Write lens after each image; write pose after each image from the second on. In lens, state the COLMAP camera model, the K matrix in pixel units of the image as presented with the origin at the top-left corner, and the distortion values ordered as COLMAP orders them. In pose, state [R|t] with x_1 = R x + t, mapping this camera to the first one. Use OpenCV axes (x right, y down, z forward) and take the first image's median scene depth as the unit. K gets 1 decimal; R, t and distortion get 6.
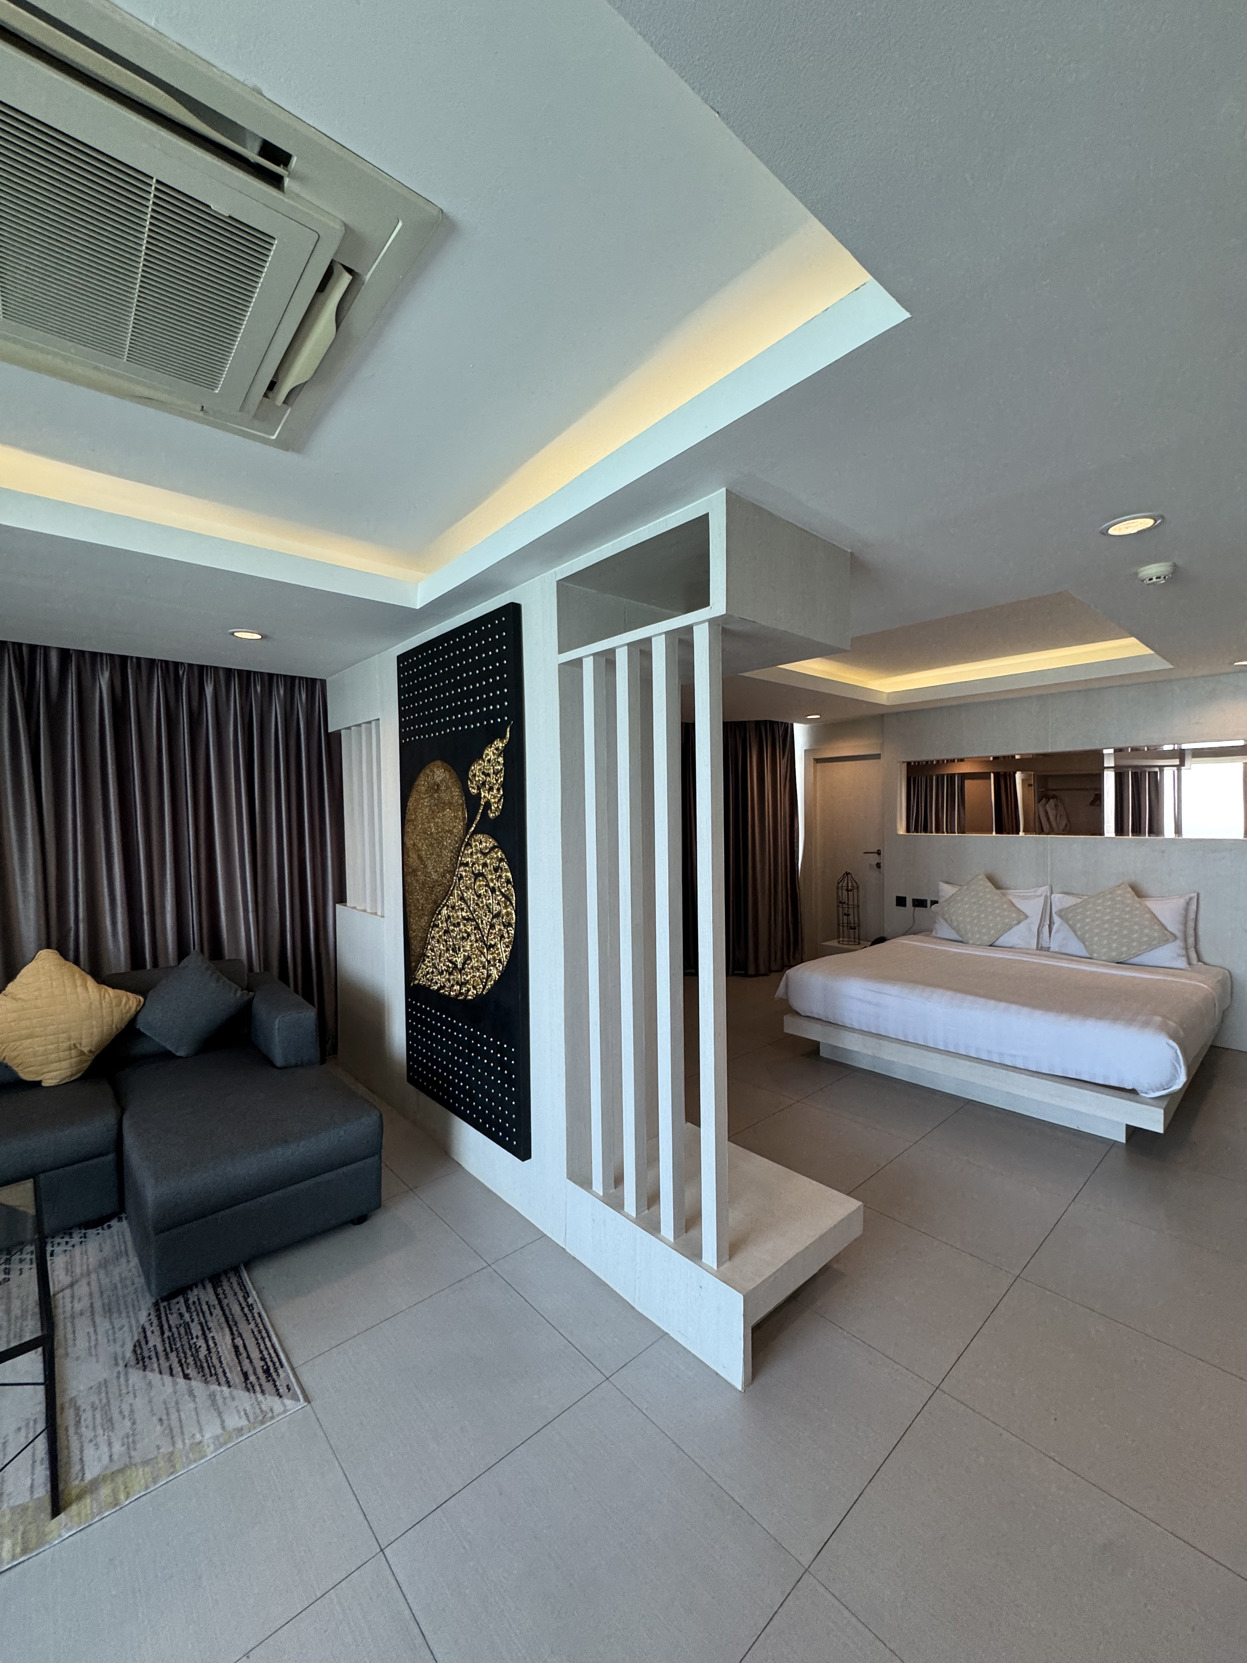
lens RADIAL K [[664.0, 0, 623.0], [0, 664.0, 829.7], [0, 0, 1]] dist [-0.000492, -0.000114]
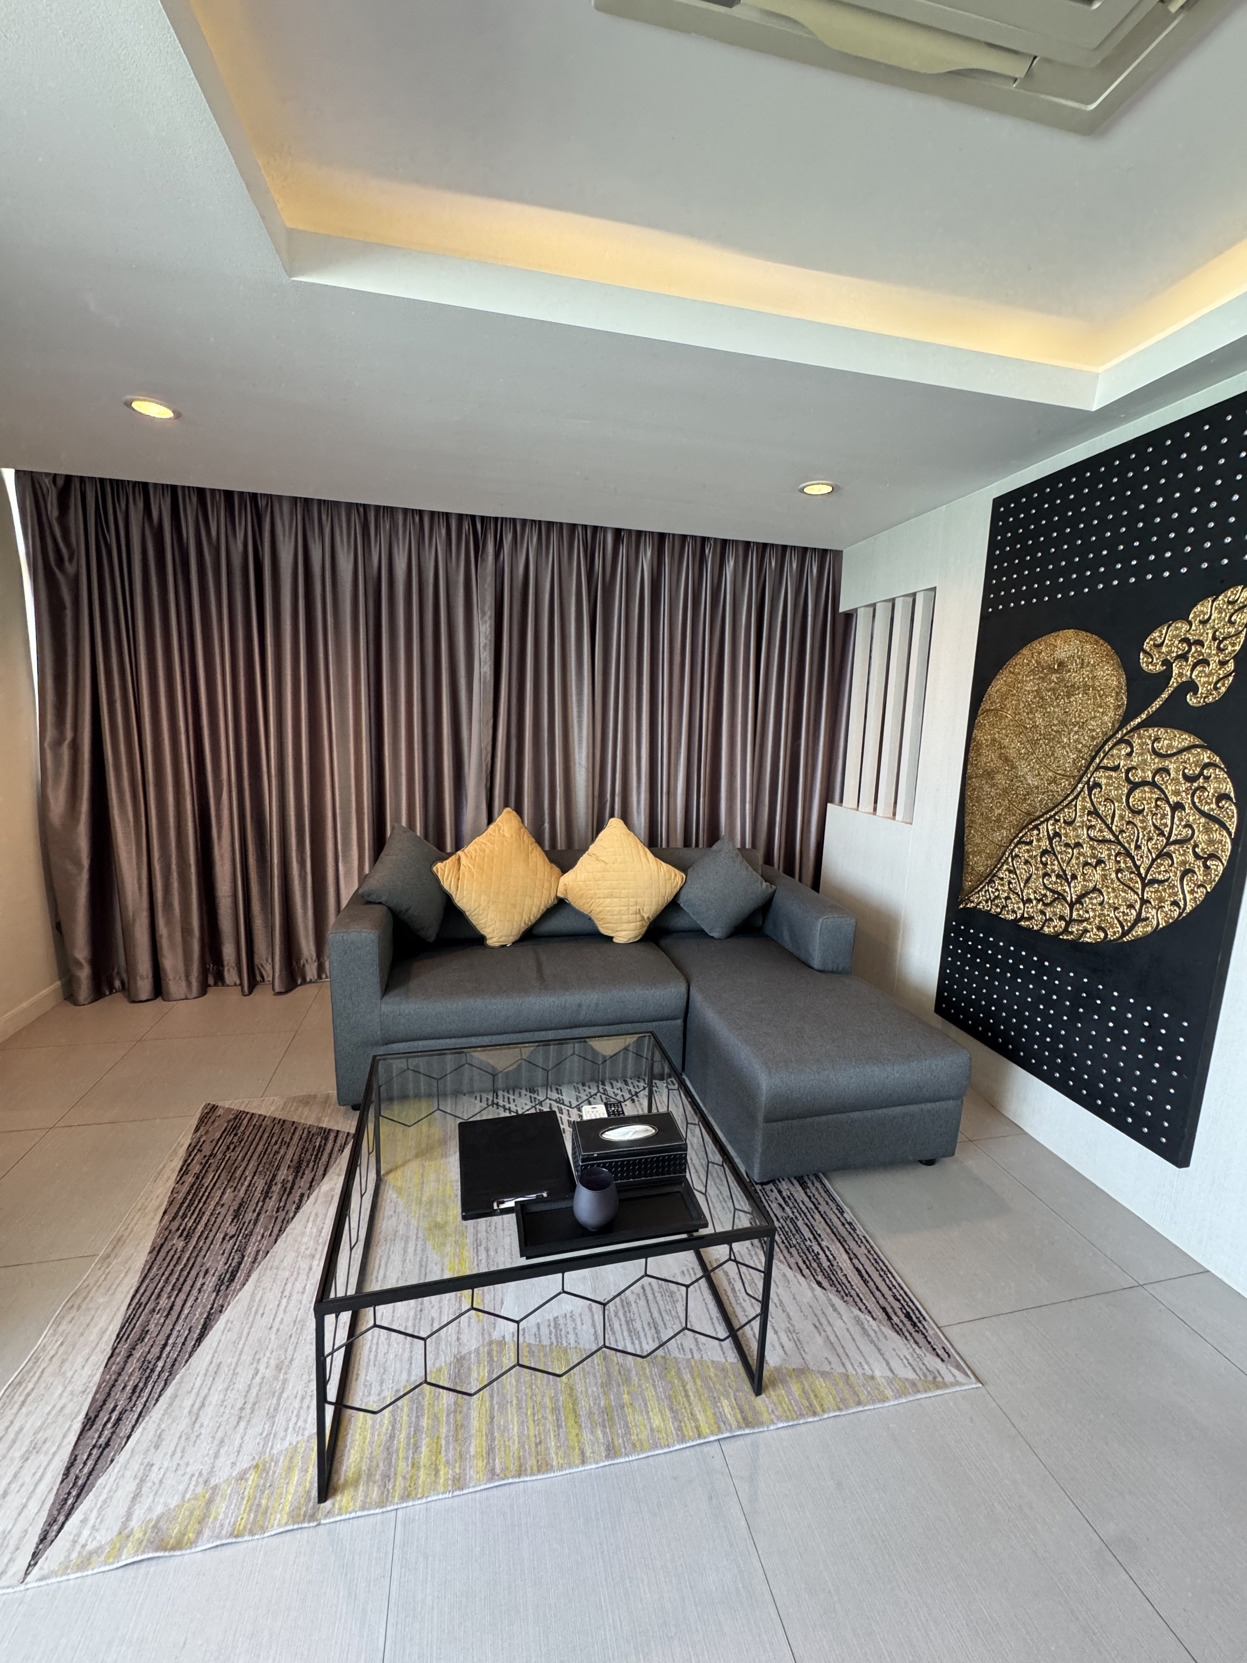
lens RADIAL K [[664.0, 0, 620.3], [0, 664.0, 831.2], [0, 0, 1]] dist [-0.000492, -0.000114]
pose [[0.876072, 0.122474, -0.466367, -0.377268], [-0.057768, 0.986897, 0.150655, 0.042558], [0.478707, -0.105044, 0.871668, 0.074498]]
